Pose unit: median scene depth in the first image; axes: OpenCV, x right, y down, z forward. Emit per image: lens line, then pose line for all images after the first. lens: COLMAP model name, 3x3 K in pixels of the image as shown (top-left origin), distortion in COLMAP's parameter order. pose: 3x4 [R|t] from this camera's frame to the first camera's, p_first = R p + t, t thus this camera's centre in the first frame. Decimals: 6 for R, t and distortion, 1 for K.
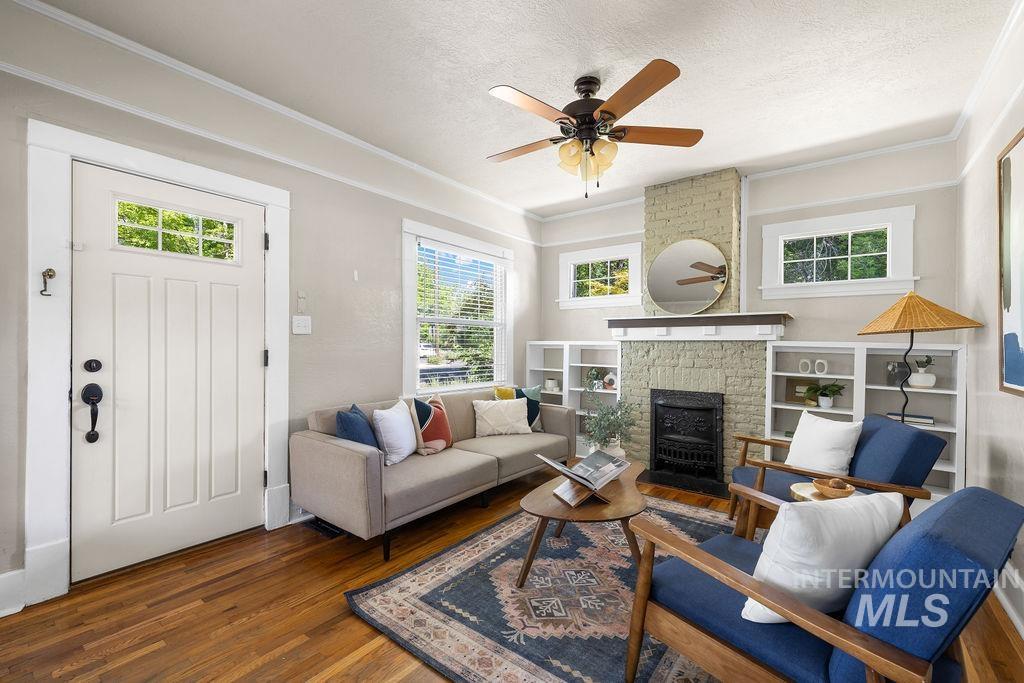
lens RADIAL K [[430.5, 0, 511.8], [0, 430.5, 342.0], [0, 0, 1]] dist [0.002318, 0.000124]
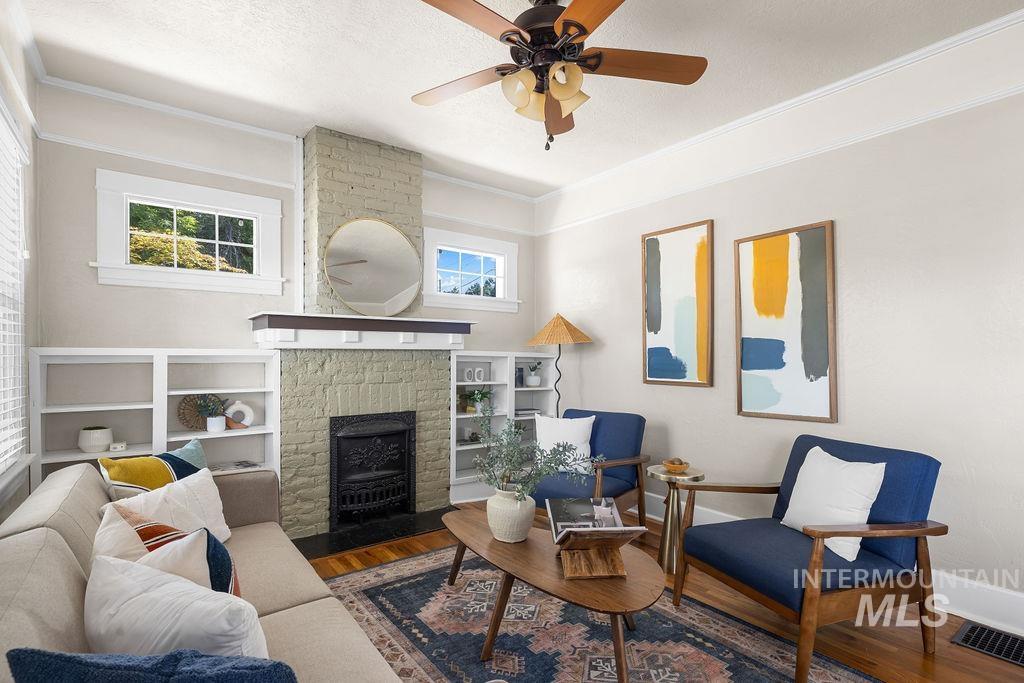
lens RADIAL K [[494.4, 0, 512.1], [0, 494.4, 352.0], [0, 0, 1]] dist [-0.004298, -0.000567]
pose [[0.271219, -0.001872, 0.962516, -0.385931], [-0.005866, 0.999976, 0.003598, -0.002844], [-0.962500, -0.006622, 0.271202, 0.507733]]
